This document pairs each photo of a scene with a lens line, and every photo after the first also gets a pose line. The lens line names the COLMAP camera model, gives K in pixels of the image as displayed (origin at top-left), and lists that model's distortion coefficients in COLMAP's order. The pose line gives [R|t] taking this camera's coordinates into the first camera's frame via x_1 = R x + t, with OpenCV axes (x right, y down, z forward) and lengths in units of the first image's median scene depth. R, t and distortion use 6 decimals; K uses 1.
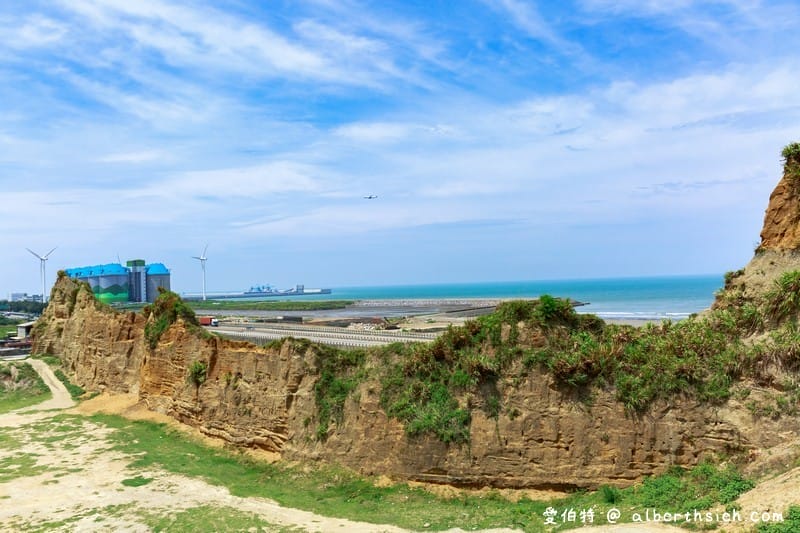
lens RADIAL K [[639.5, 0, 406.4], [0, 639.5, 270.3], [0, 0, 1]] dist [-0.046558, 0.014732]
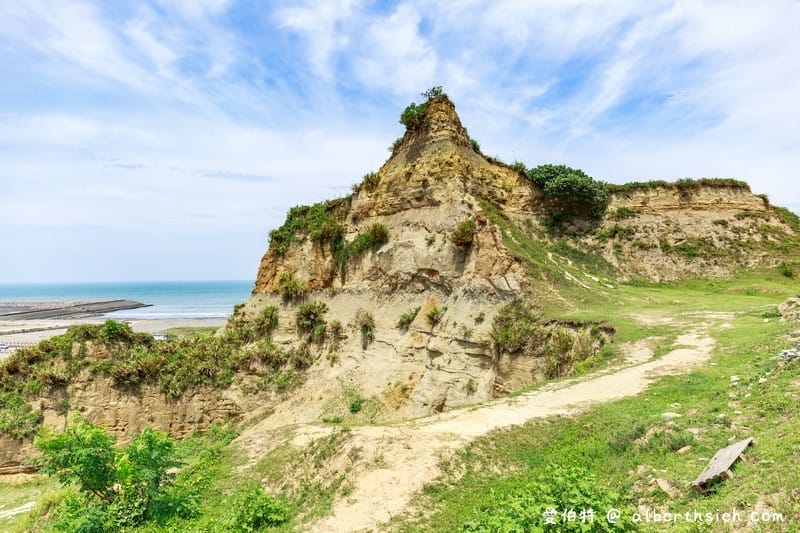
lens RADIAL K [[533.3, 0, 401.3], [0, 533.3, 265.1], [0, 0, 1]] dist [-0.027941, -0.002793]
pose [[0.754507, 0.039392, 0.655109, -0.060660], [-0.026143, 0.999209, -0.029974, -0.064175], [-0.655771, 0.005489, 0.754940, -0.281273]]
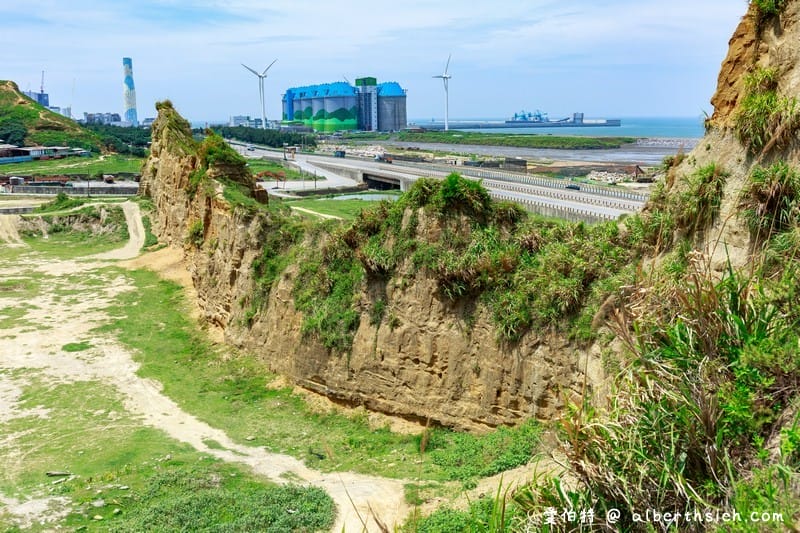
lens RADIAL K [[830.2, 0, 399.4], [0, 830.2, 278.3], [0, 0, 1]] dist [-0.028126, 0.000000]
pose [[0.930588, 0.094704, -0.353606, 0.529068], [-0.015144, 0.975089, 0.221295, -0.056265], [0.365755, -0.200579, 0.908841, 0.080982]]
